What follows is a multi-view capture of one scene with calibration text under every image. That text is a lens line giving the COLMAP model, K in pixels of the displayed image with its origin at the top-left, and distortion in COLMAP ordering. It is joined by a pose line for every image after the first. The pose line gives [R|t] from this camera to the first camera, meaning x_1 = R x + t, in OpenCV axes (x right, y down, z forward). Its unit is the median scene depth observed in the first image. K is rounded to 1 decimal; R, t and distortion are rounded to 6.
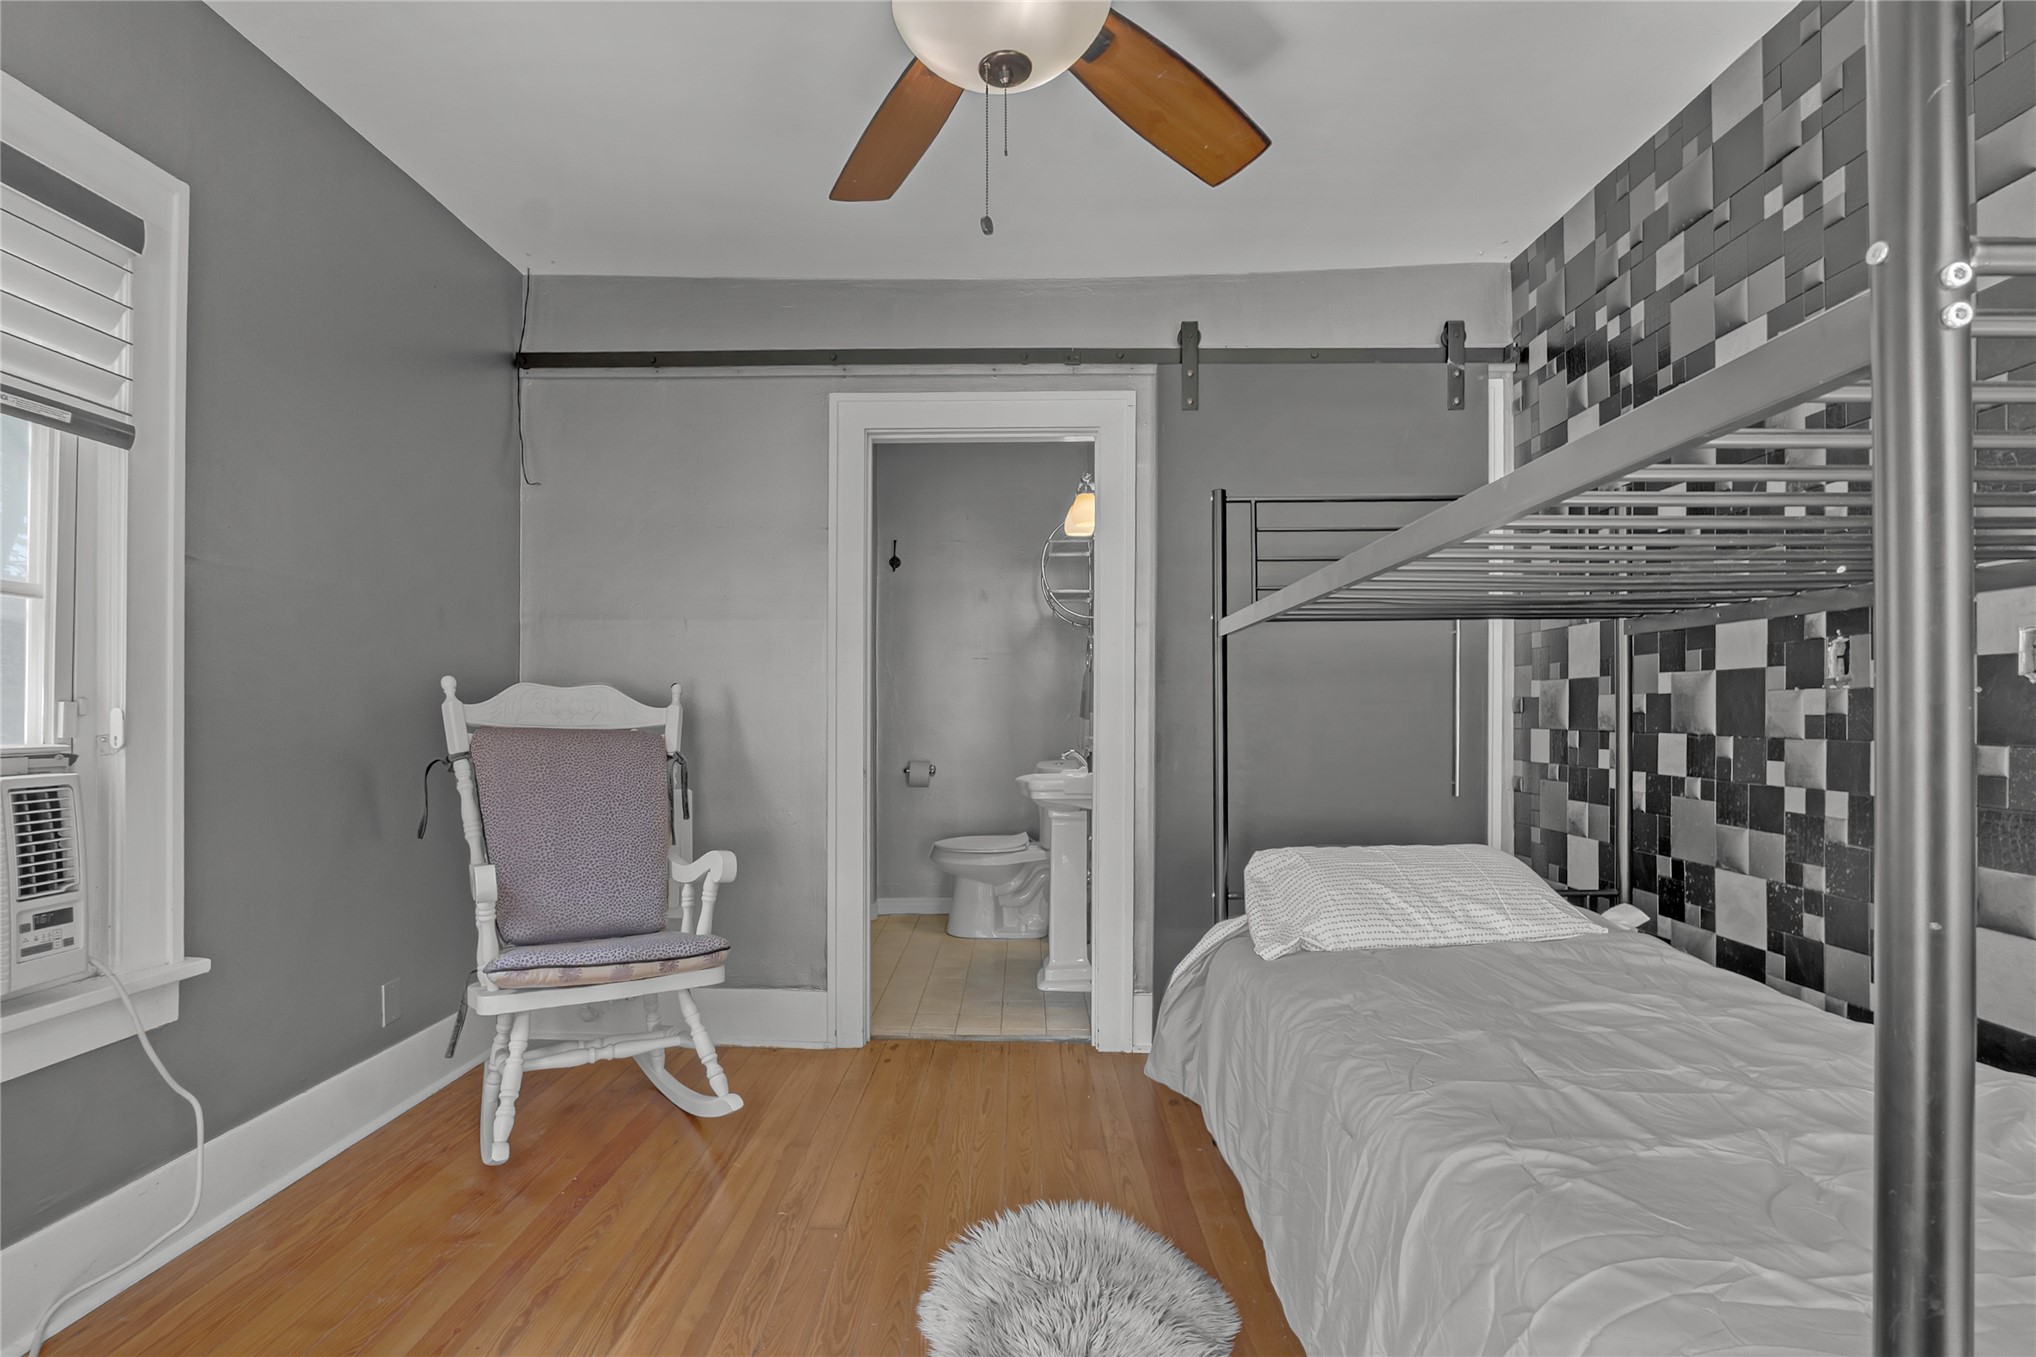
lens RADIAL K [[1053.2, 0, 1009.6], [0, 1053.2, 700.0], [0, 0, 1]] dist [-0.000334, -0.003630]
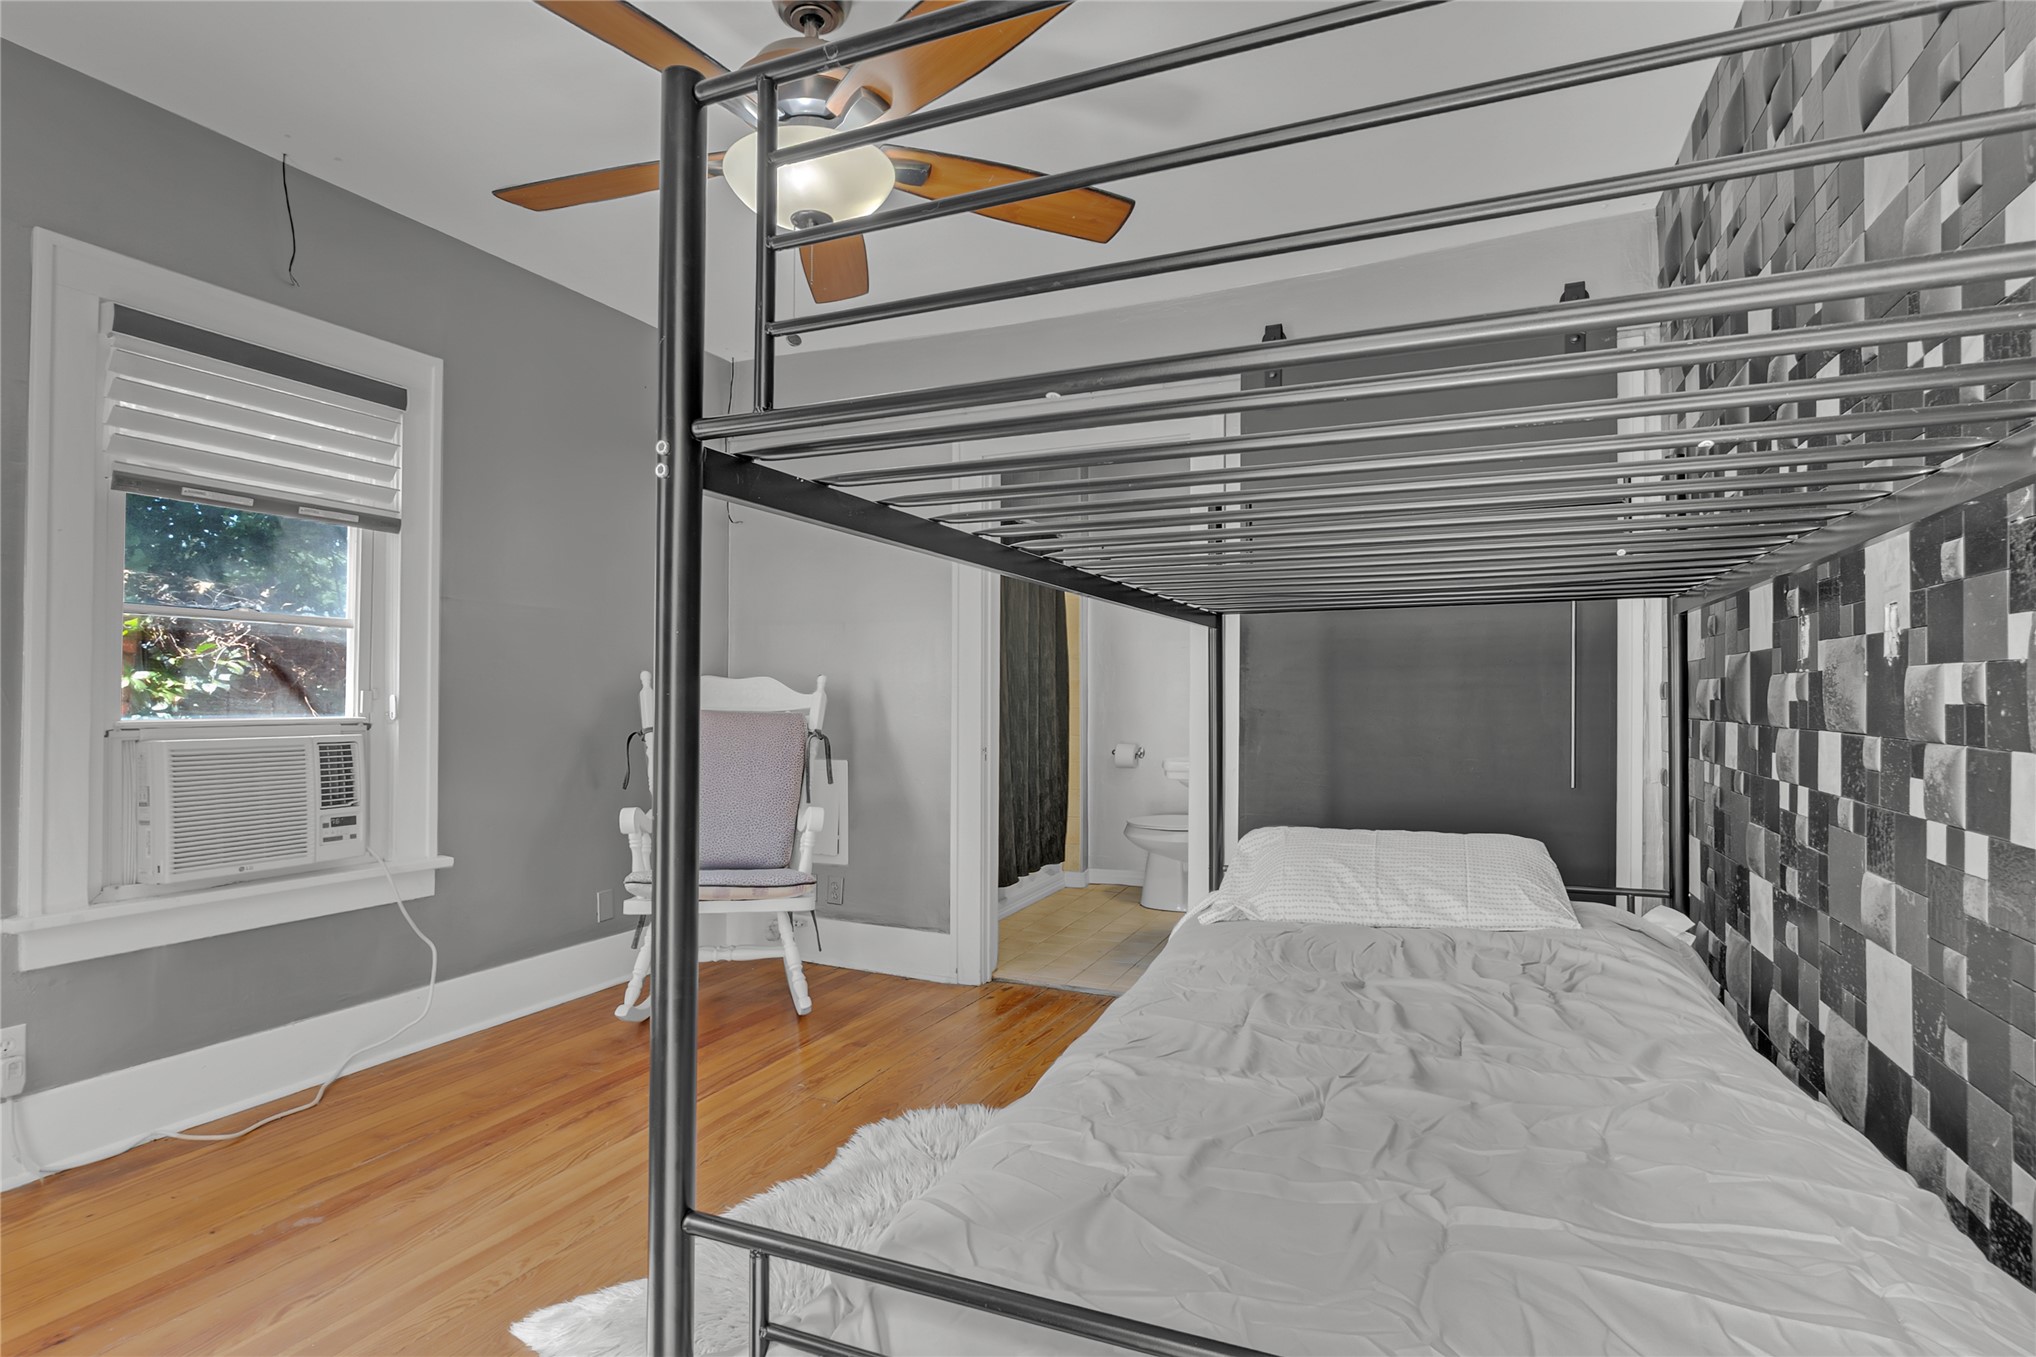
lens RADIAL K [[1053.2, 0, 1004.0], [0, 1053.2, 678.9], [0, 0, 1]] dist [-0.000334, -0.003630]
pose [[0.919292, -0.008183, -0.393490, 0.468802], [0.005309, 0.999951, -0.008391, 0.000853], [0.393540, 0.005625, 0.919290, -0.082397]]
